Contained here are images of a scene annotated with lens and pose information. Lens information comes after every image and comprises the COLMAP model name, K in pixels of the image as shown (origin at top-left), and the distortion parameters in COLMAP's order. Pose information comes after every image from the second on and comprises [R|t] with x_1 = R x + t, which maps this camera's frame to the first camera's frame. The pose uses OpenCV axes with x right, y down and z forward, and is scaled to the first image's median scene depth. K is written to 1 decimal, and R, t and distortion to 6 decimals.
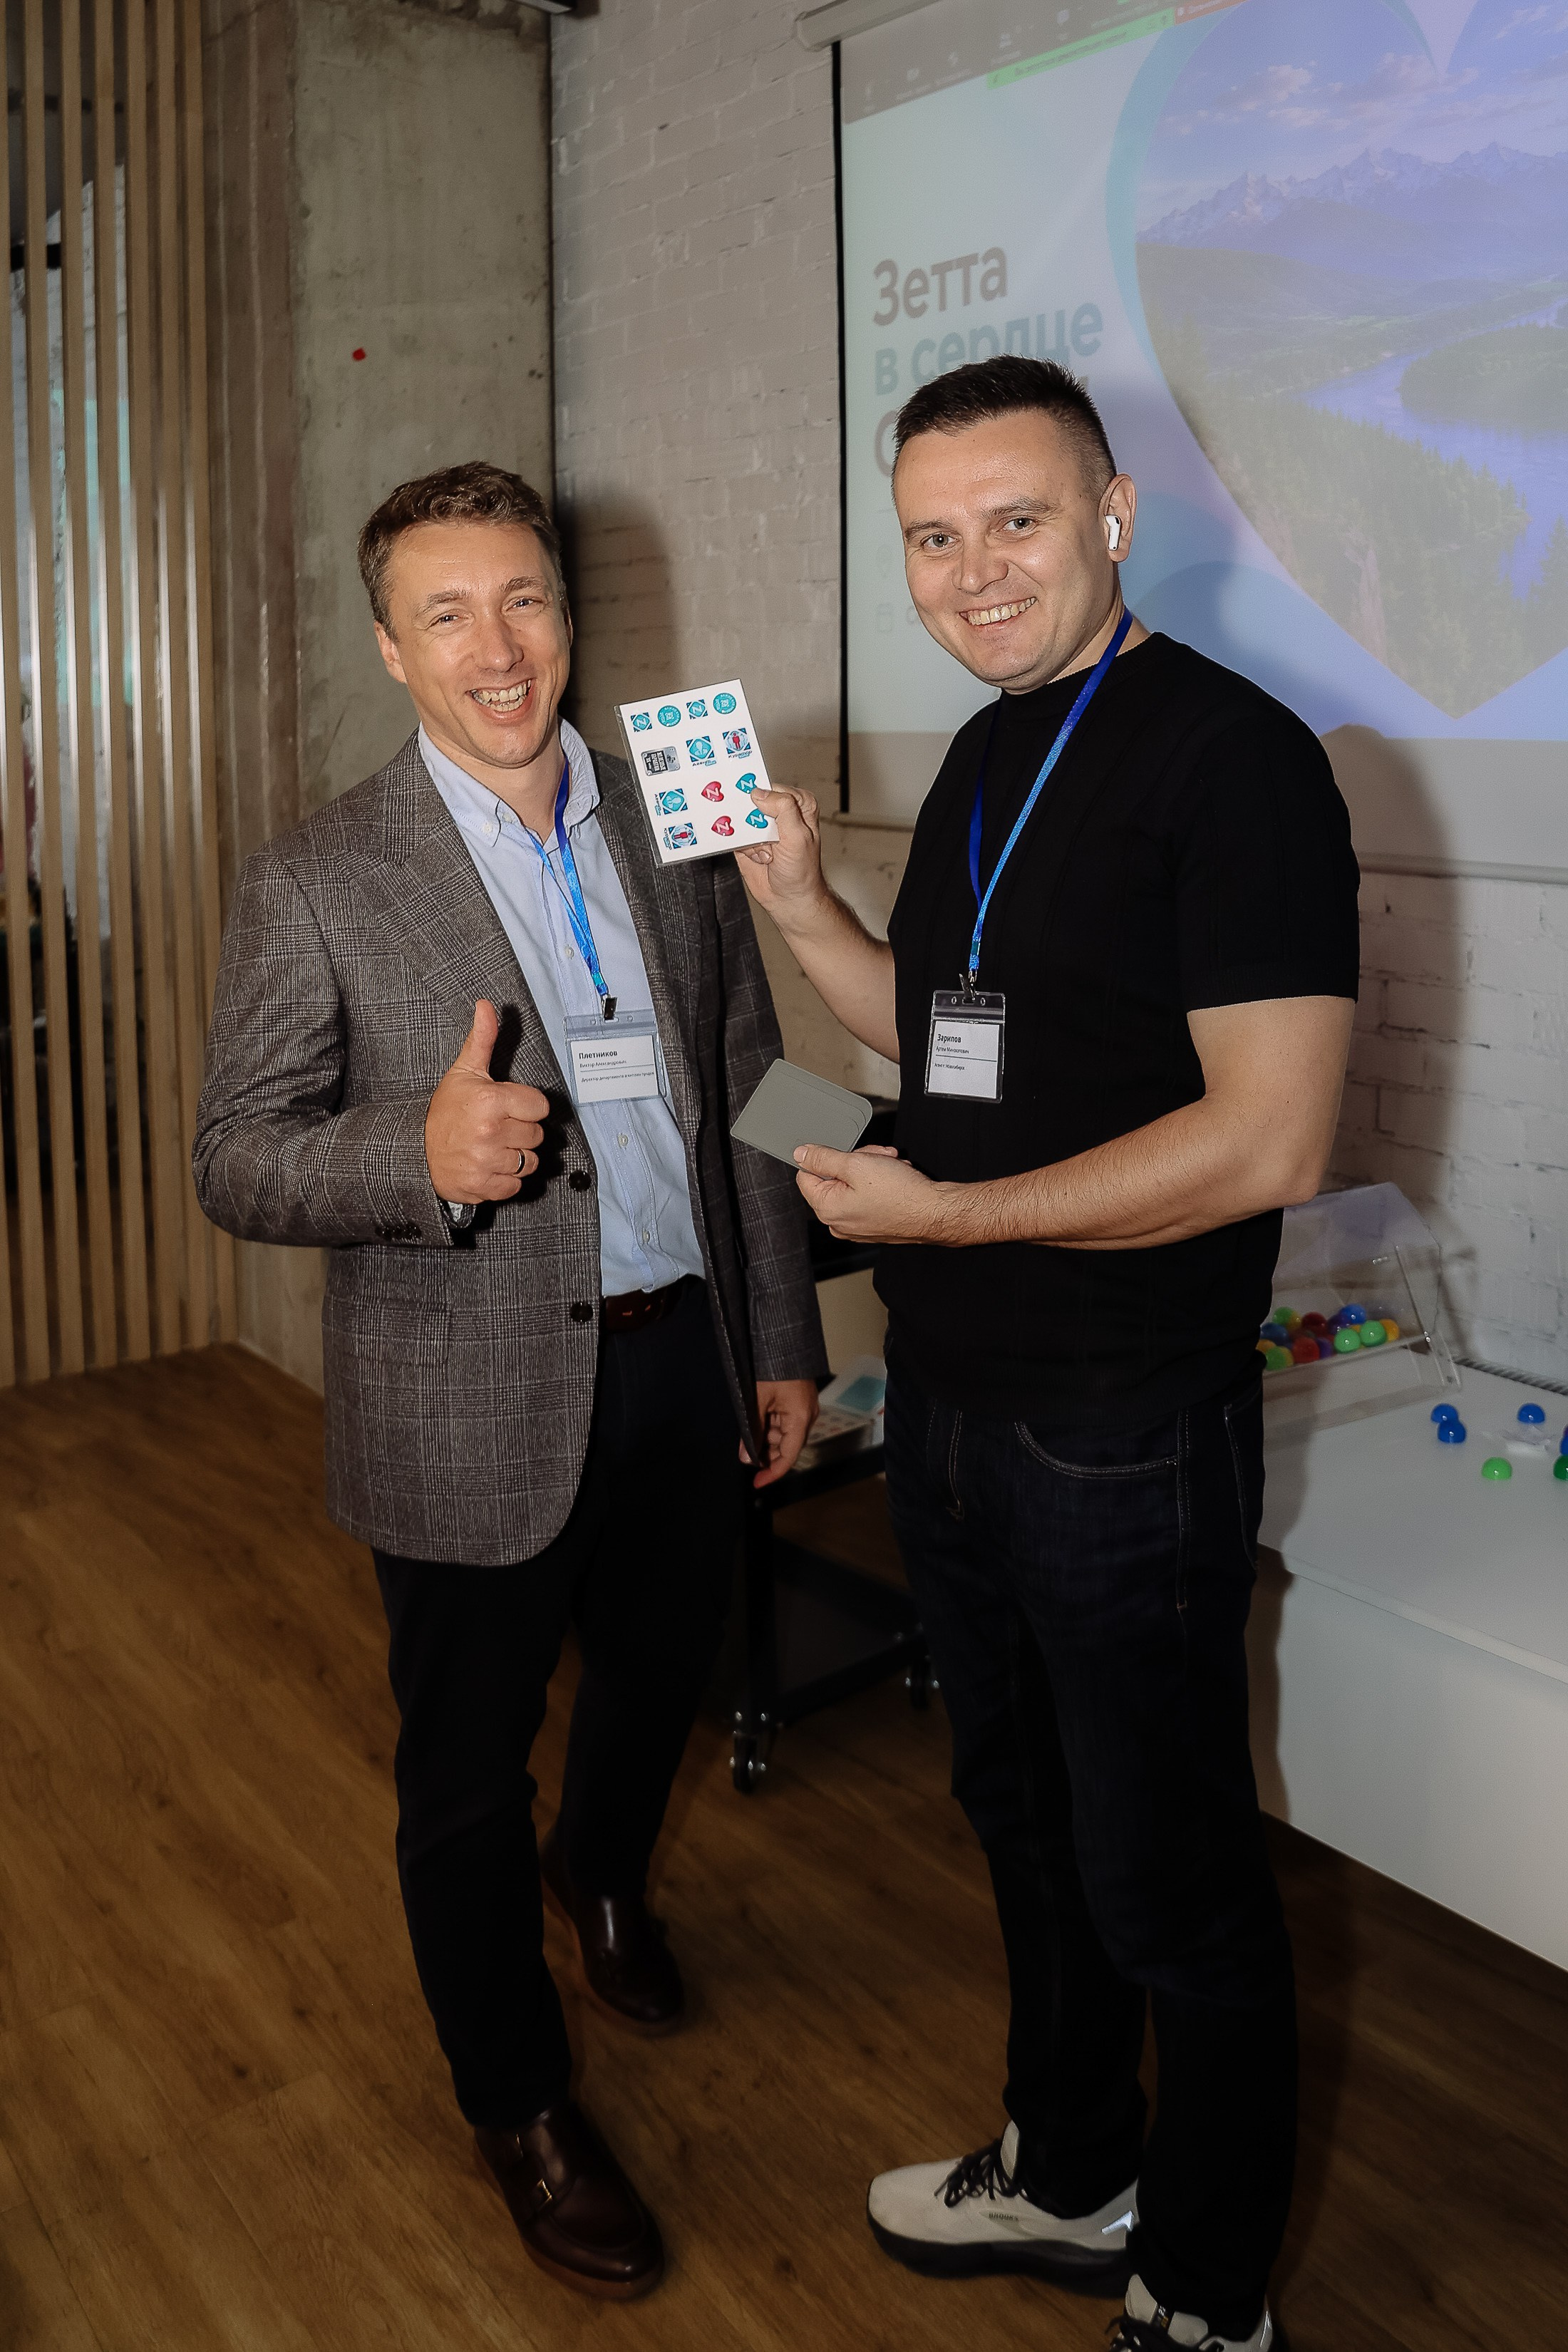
lens RADIAL K [[2069.7, 0, 989.7], [0, 2069.7, 836.5], [0, 0, 1]] dist [-0.104409, 0.080322]
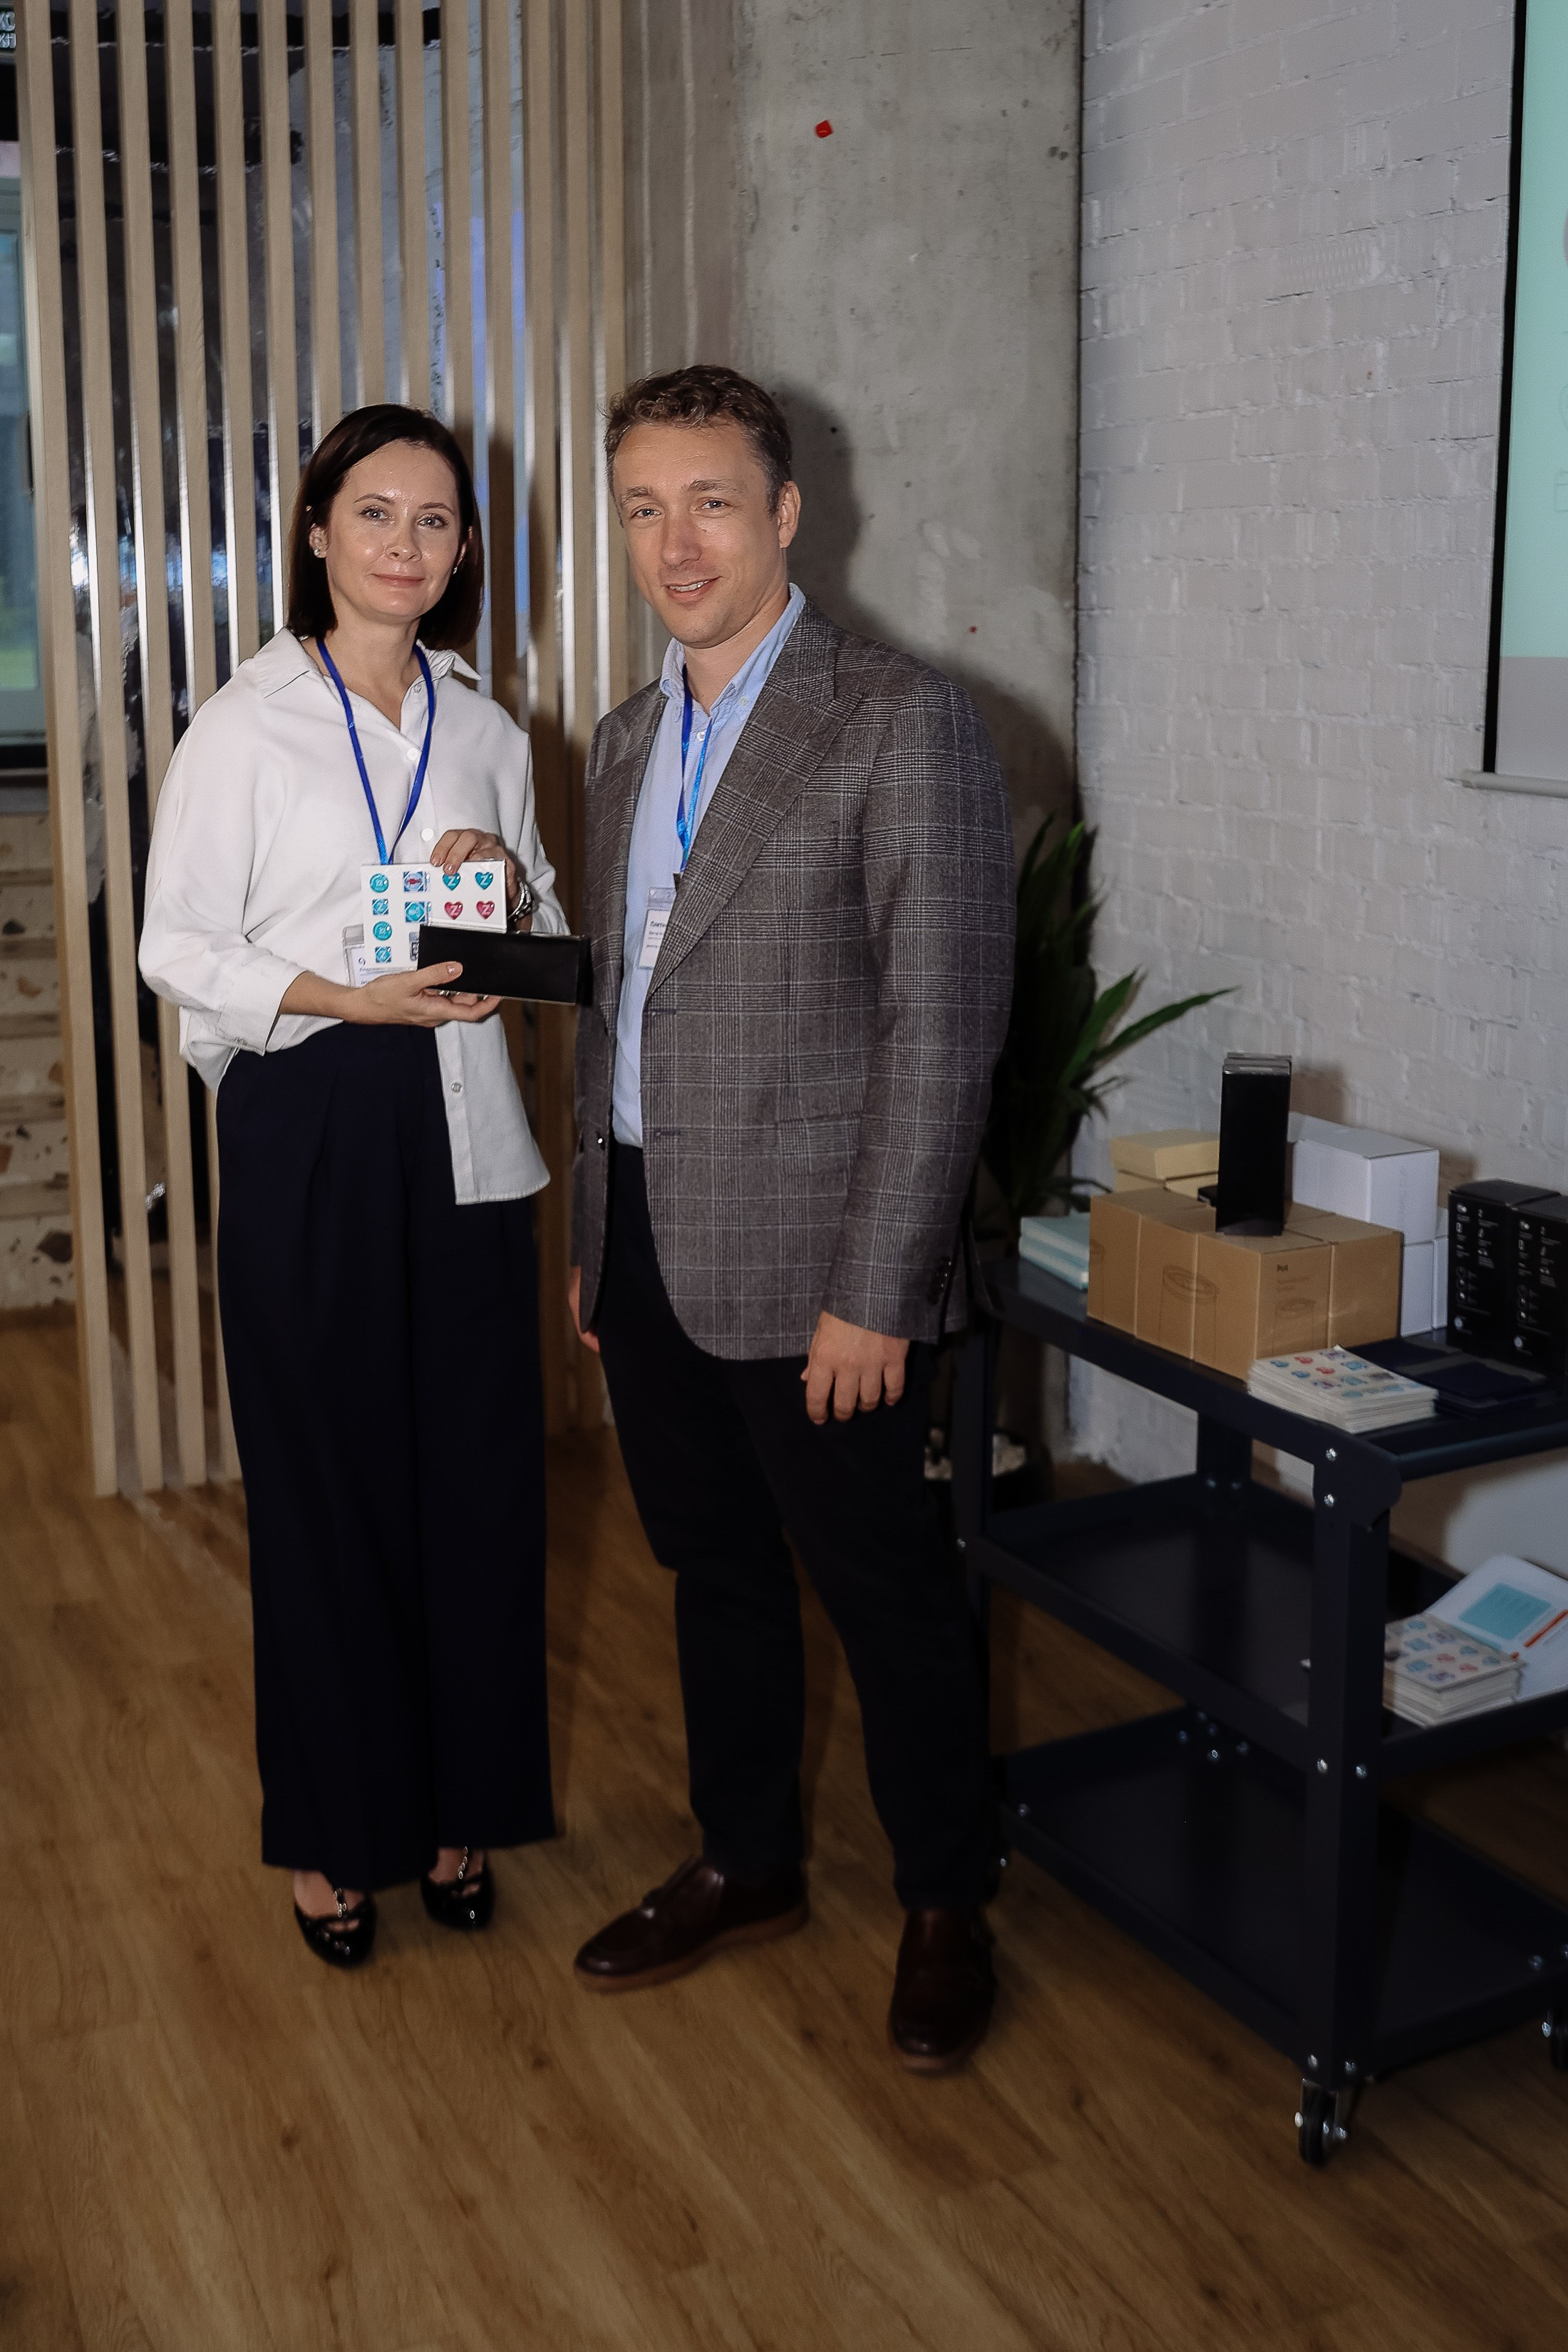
lens RADIAL K [[2557.9, 0, 832.7], [0, 2557.9, 1046.2], [0, 0, 1]] dist [-0.061697, 0.101770]
pose [[0.962201, 0.053164, -0.267099, -0.052002], [-0.025960, 0.994200, 0.104370, -0.004112], [0.271099, -0.093491, 0.958000, 0.110296]]
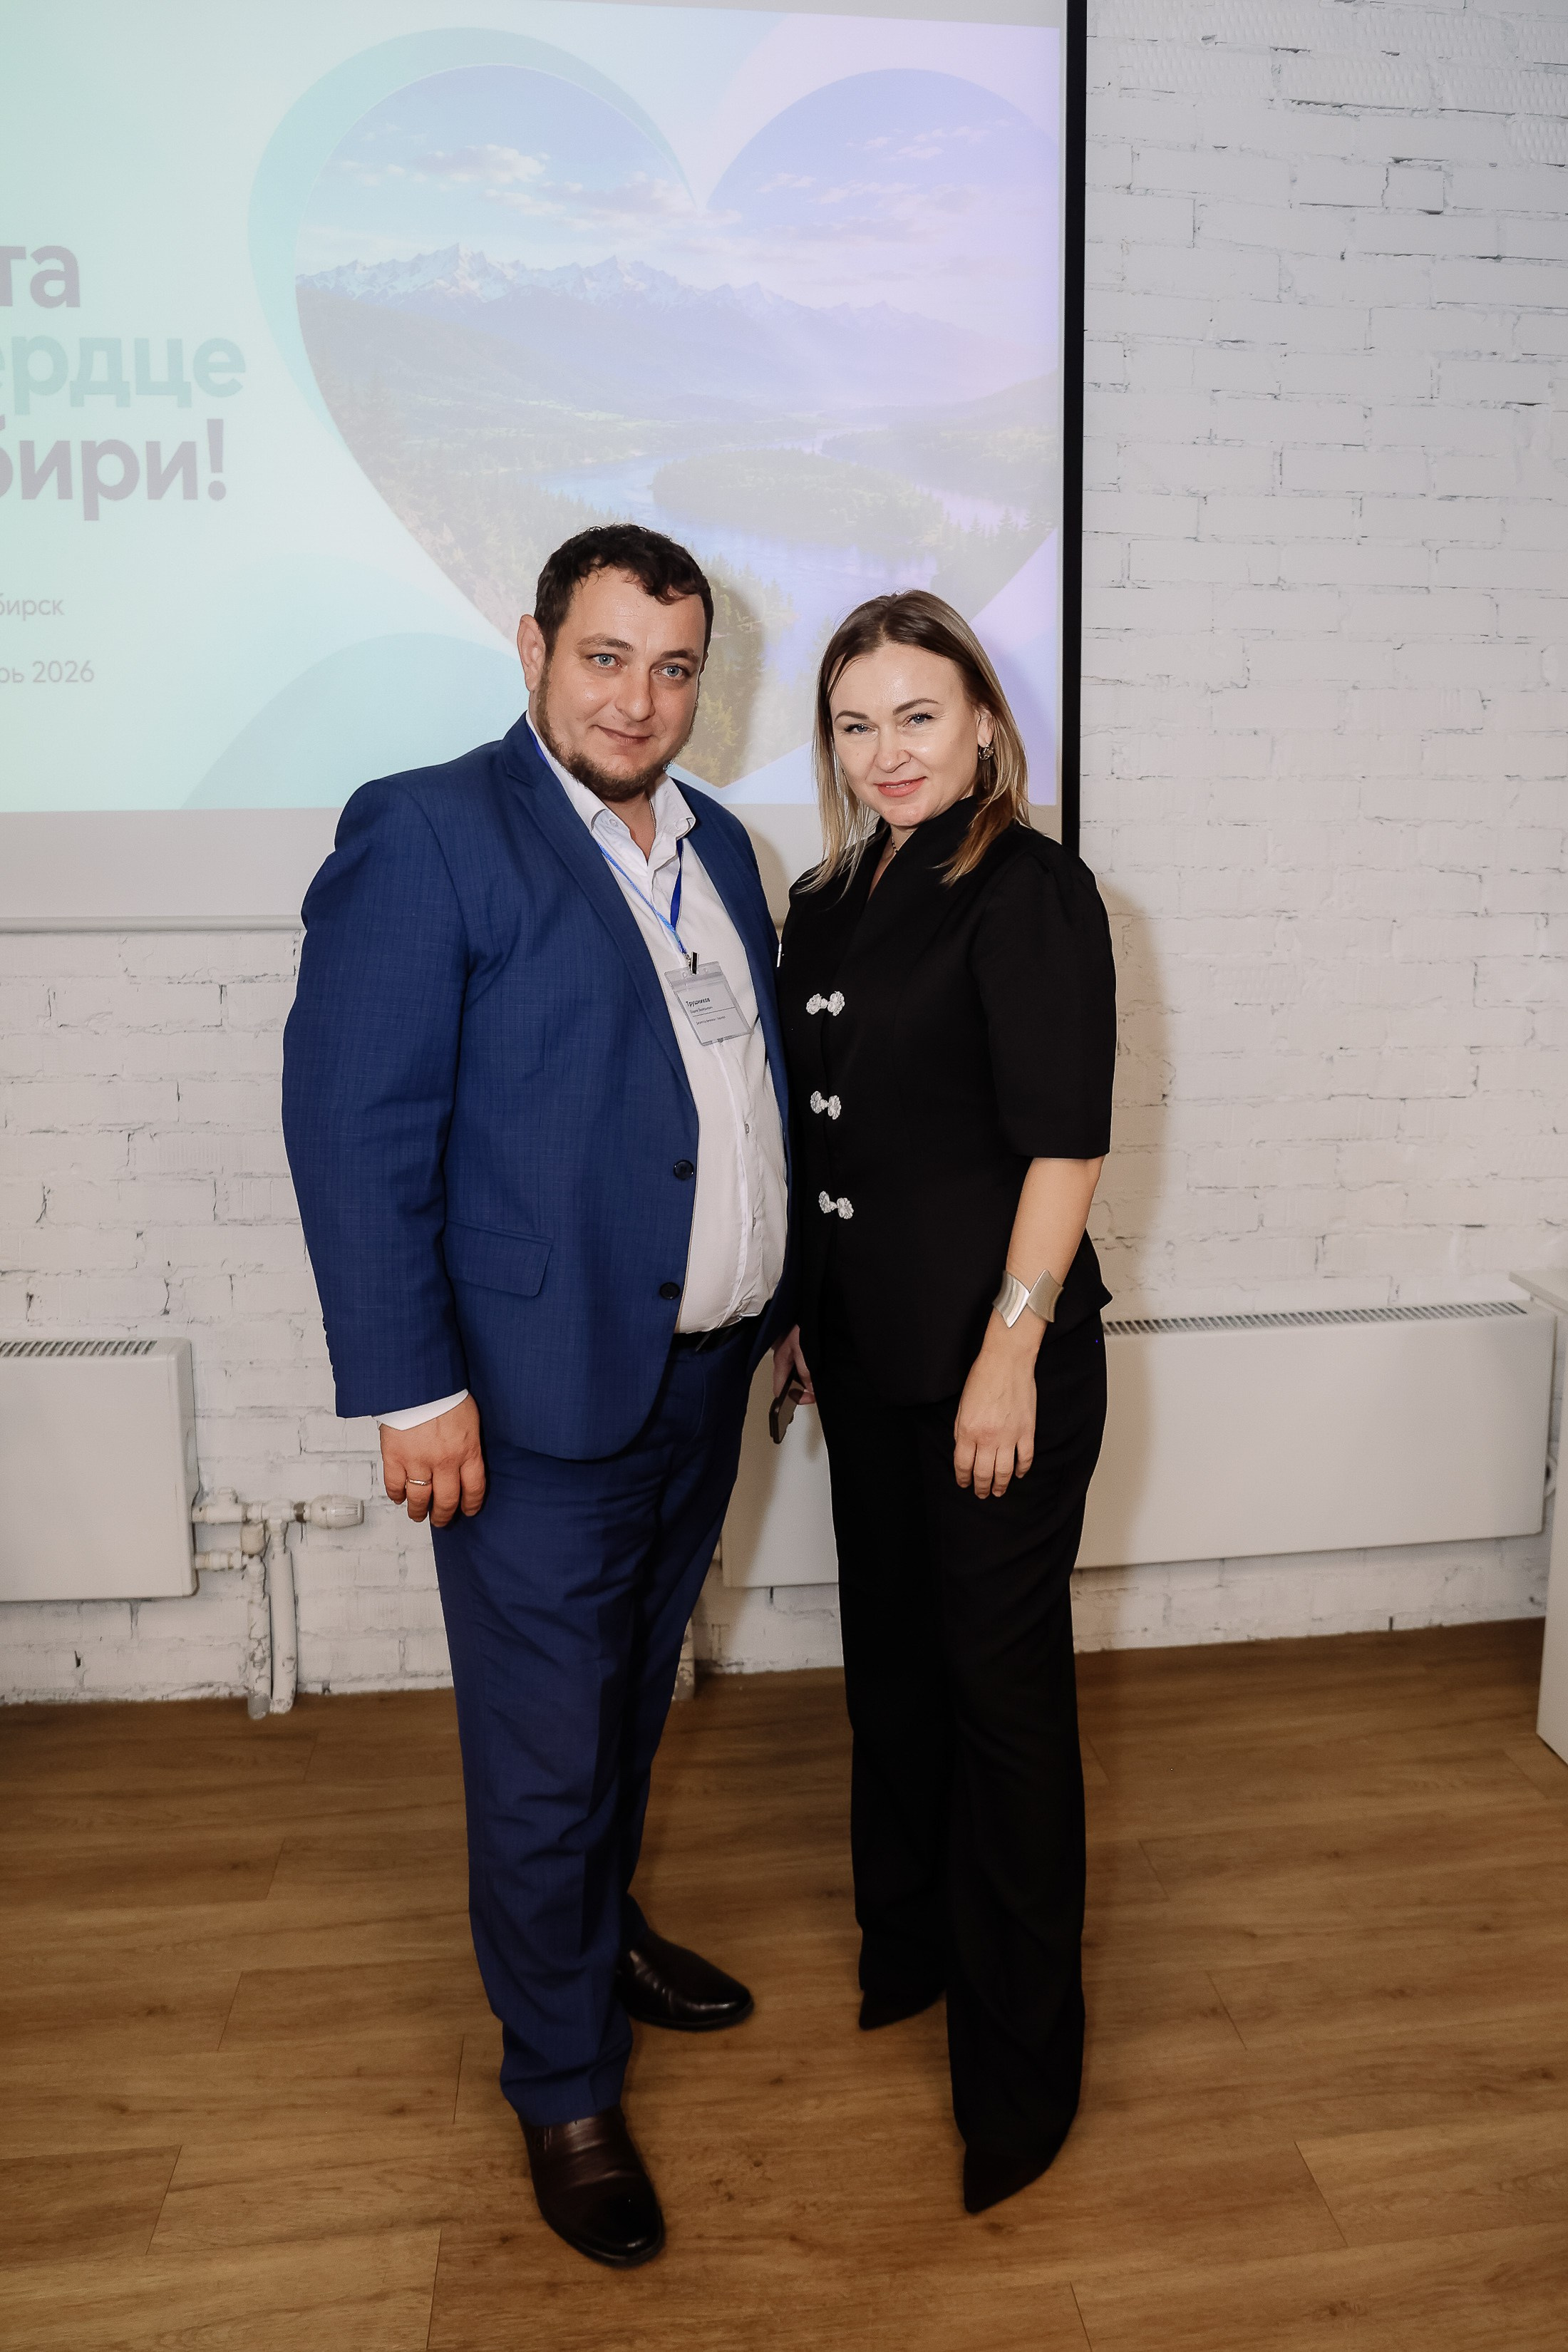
lens RADIAL K [[1821.9, 0, 861.2], [0, 1821.9, 1082.8], [0, 0, 1]] dist [-0.100070, 0.074583]
pose [[0.534148, -0.114351, 0.837621, -0.459884], [0.058765, 0.993435, 0.098148, 0.008990], [-0.843346, -0.003202, 0.537361, 0.301290]]
